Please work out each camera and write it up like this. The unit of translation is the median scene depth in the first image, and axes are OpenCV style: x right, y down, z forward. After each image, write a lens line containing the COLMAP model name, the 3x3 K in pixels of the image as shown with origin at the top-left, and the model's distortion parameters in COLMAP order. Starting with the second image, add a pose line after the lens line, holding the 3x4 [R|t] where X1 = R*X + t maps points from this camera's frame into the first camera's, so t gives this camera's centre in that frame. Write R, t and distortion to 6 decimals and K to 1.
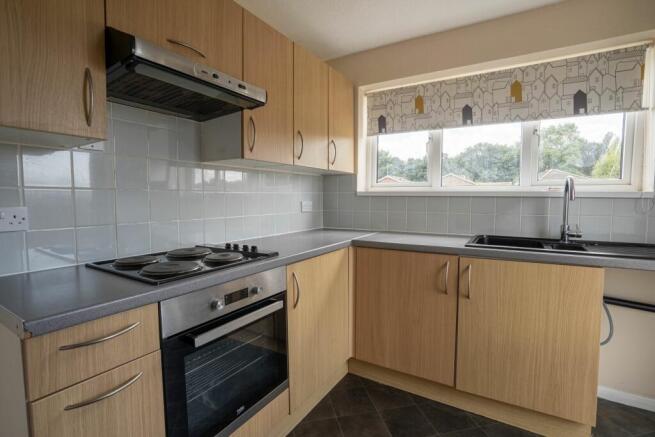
lens RADIAL K [[307.2, 0, 327.5], [0, 307.2, 218.5], [0, 0, 1]] dist [-0.071483, 0.026779]
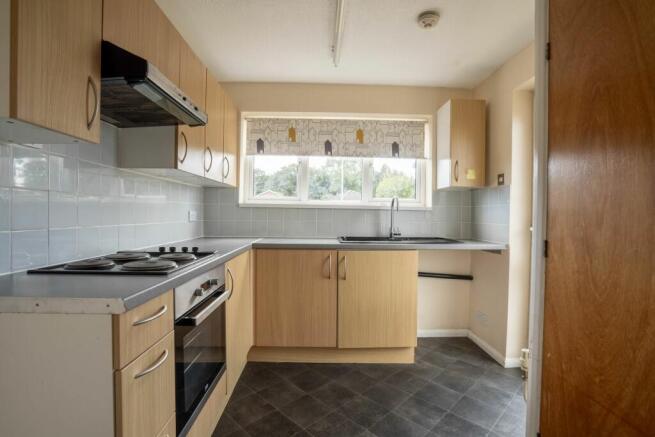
lens RADIAL K [[307.7, 0, 327.5], [0, 307.7, 218.5], [0, 0, 1]] dist [-0.065864, 0.000289]
pose [[0.843010, 0.003490, 0.537887, -0.309867], [0.023485, 0.998787, -0.043287, 0.032458], [-0.537385, 0.049124, 0.841905, -0.149817]]
